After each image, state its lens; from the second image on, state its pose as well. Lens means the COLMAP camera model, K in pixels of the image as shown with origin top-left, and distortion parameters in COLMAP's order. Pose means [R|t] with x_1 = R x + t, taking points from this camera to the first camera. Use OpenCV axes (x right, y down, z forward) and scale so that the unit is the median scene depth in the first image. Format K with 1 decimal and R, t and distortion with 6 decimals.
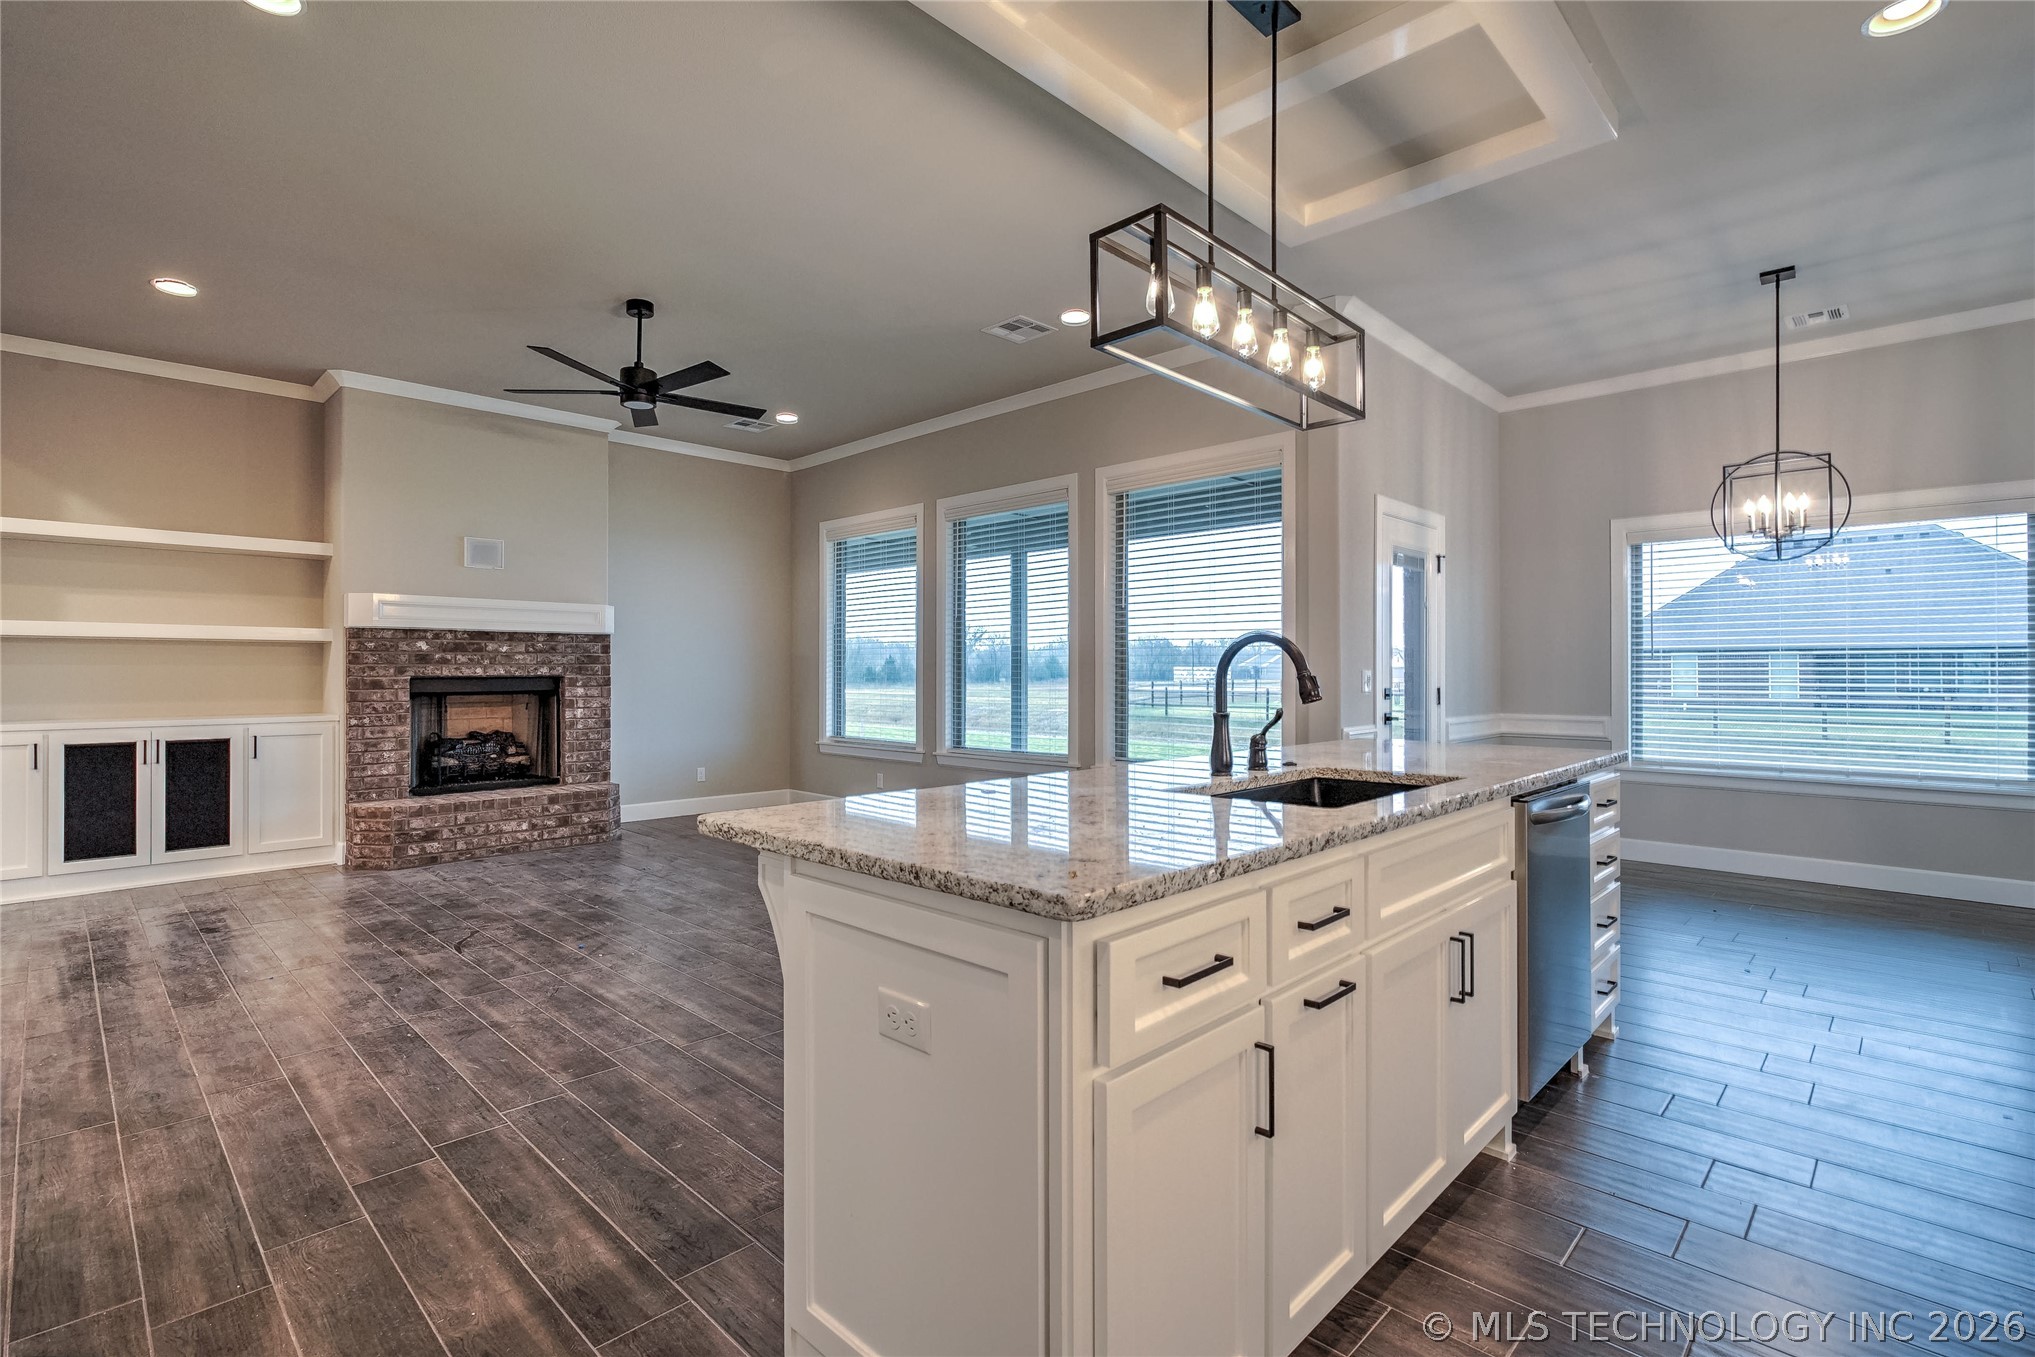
lens RADIAL K [[971.0, 0, 1005.1], [0, 971.0, 673.8], [0, 0, 1]] dist [0.001035, 0.000234]
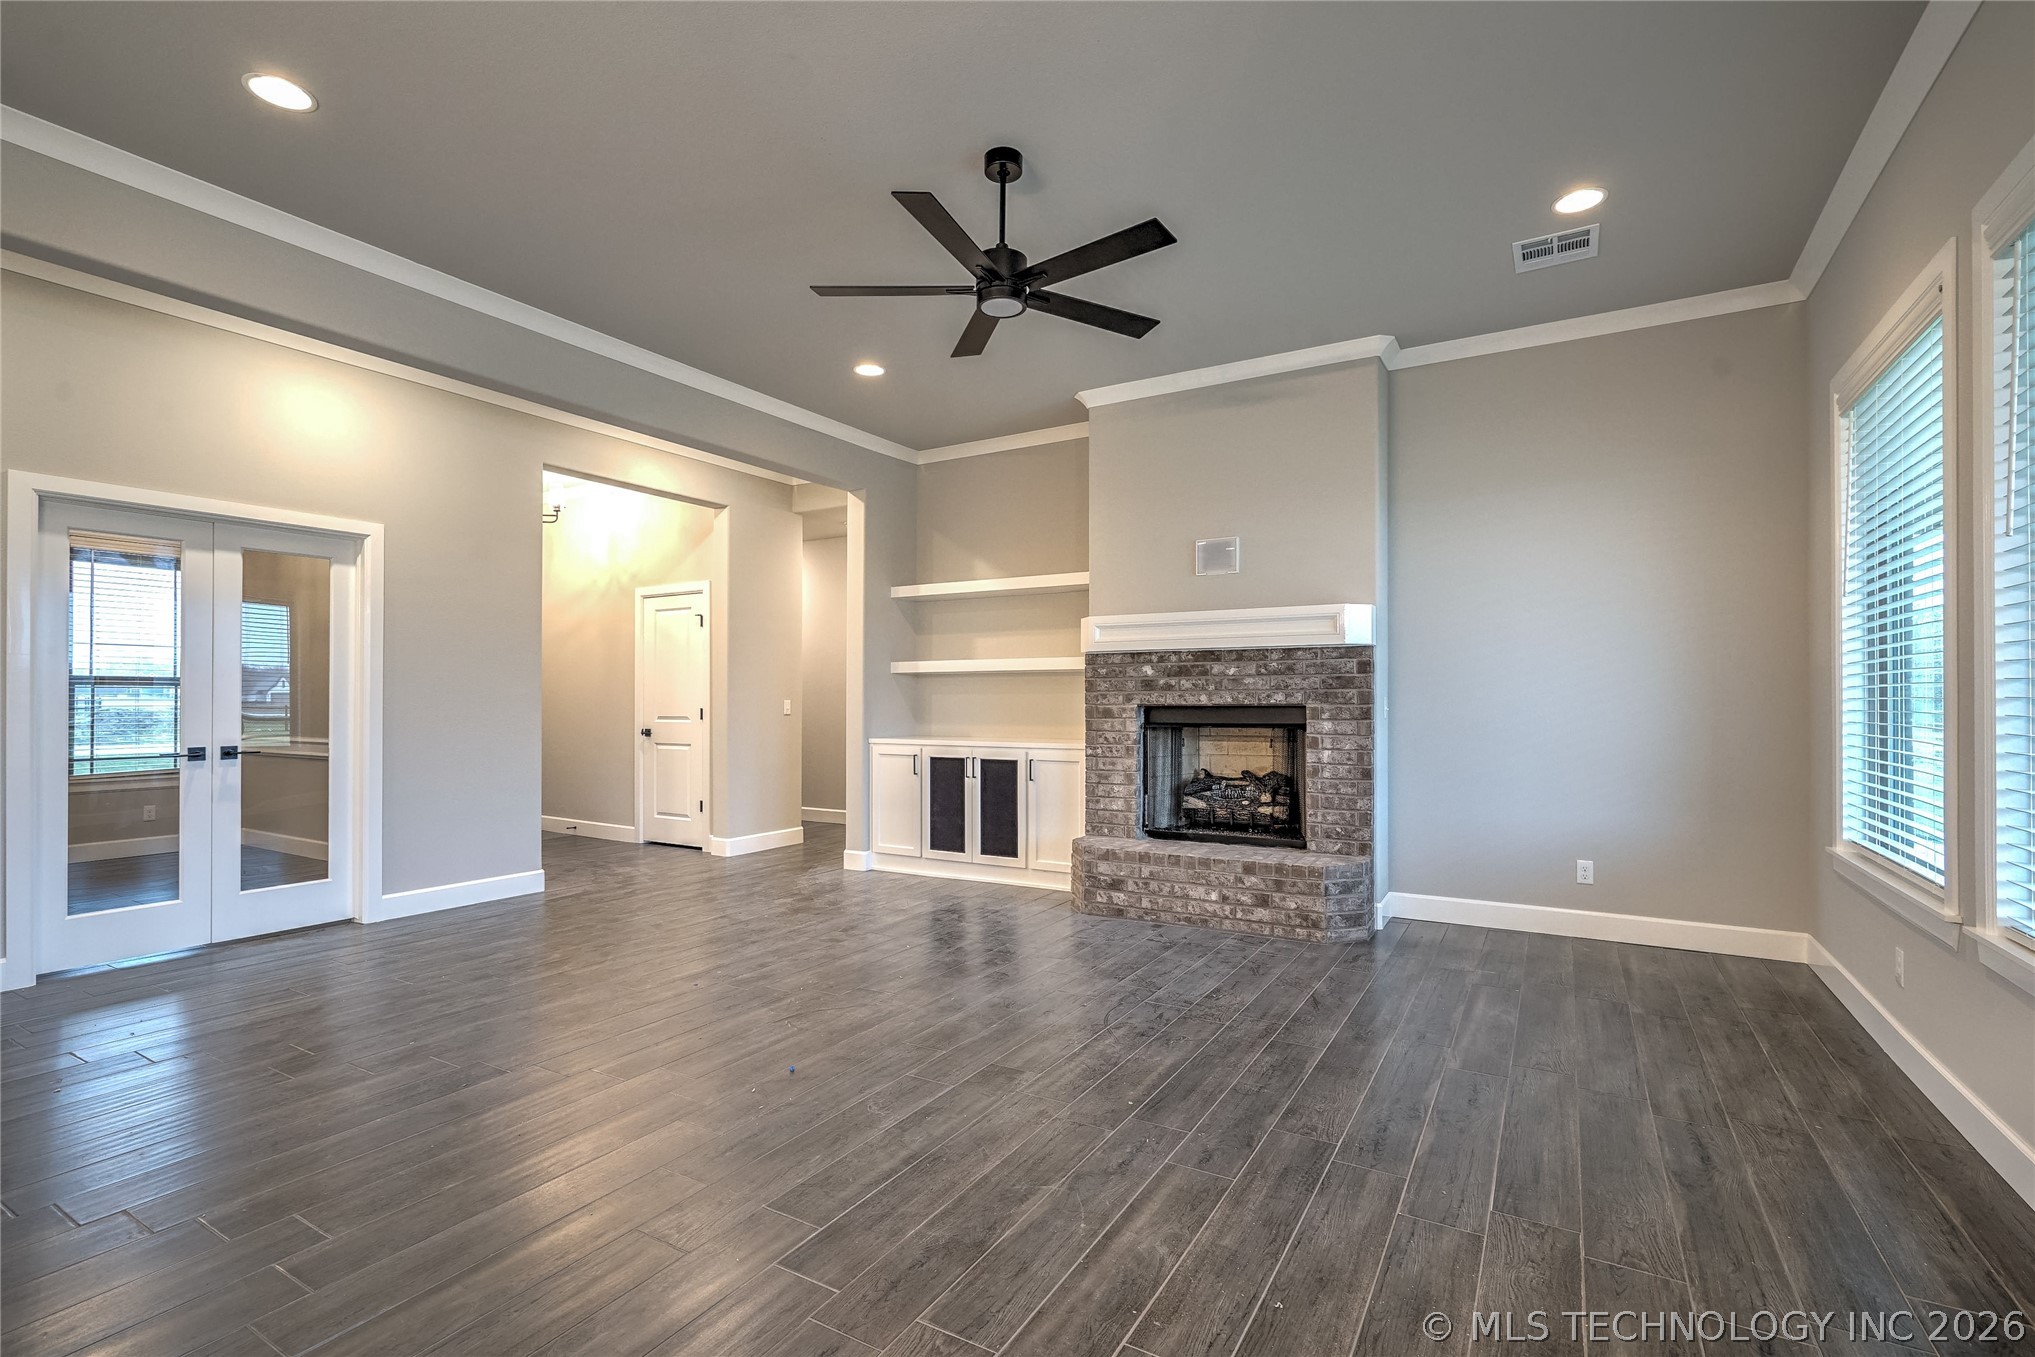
lens RADIAL K [[937.9, 0, 989.7], [0, 937.9, 693.8], [0, 0, 1]] dist [-0.000745, -0.000105]
pose [[0.236327, -0.006424, -0.971652, 0.208914], [-0.000673, 0.999977, -0.006775, -0.001406], [0.971673, 0.002255, 0.236317, 0.671883]]
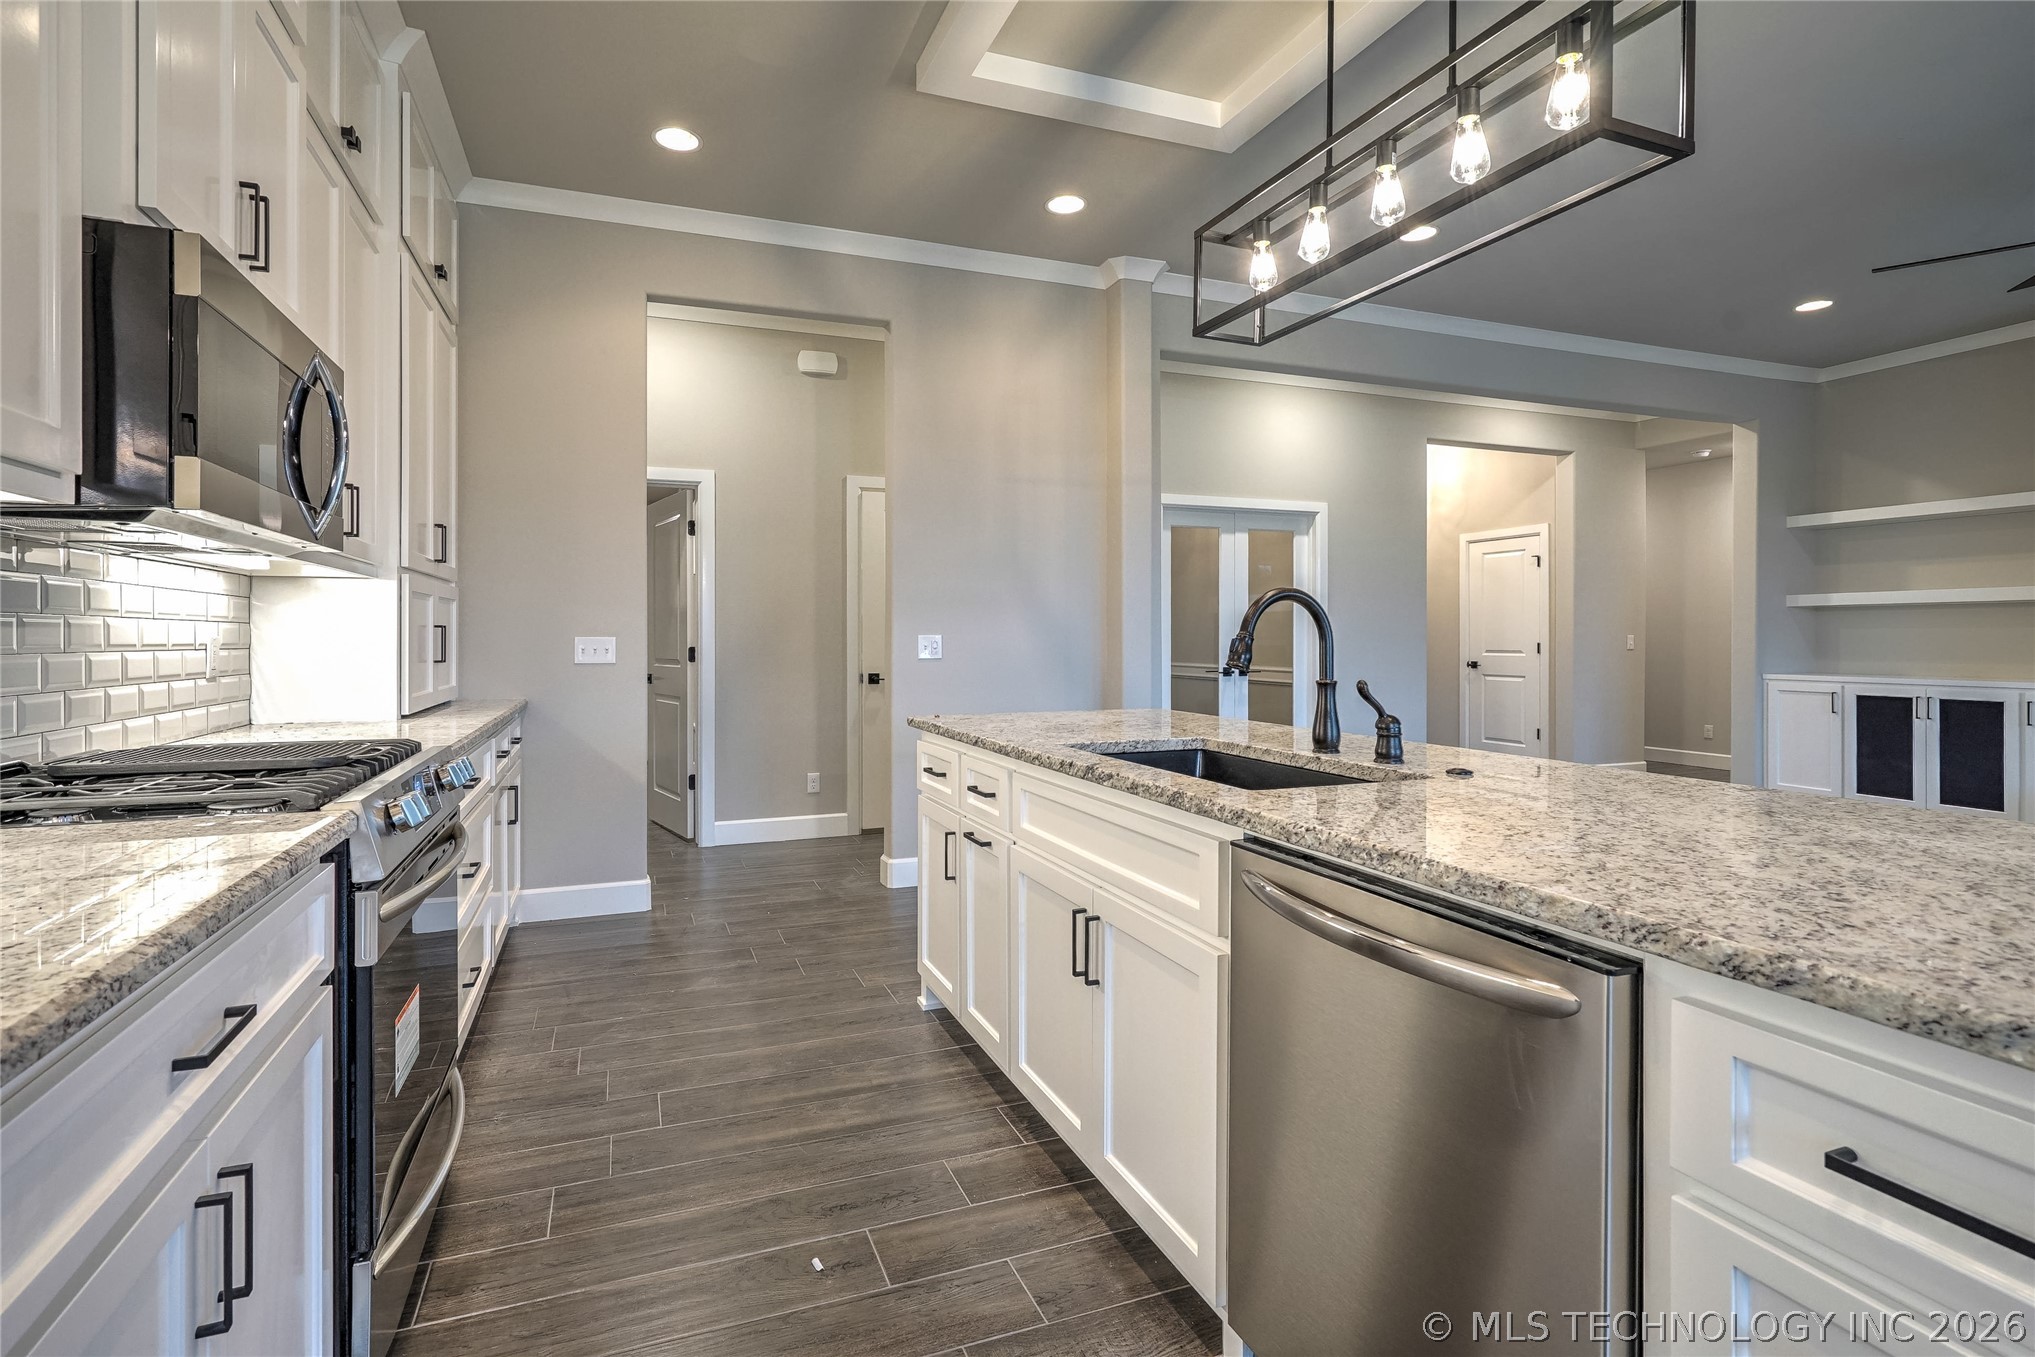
lens RADIAL K [[945.0, 0, 1003.4], [0, 945.0, 633.7], [0, 0, 1]] dist [-0.000791, 0.008826]
pose [[-0.409503, -0.002135, -0.912306, 0.457782], [-0.000179, 0.999997, -0.002260, -0.000138], [0.912309, -0.000762, -0.409502, 0.443661]]
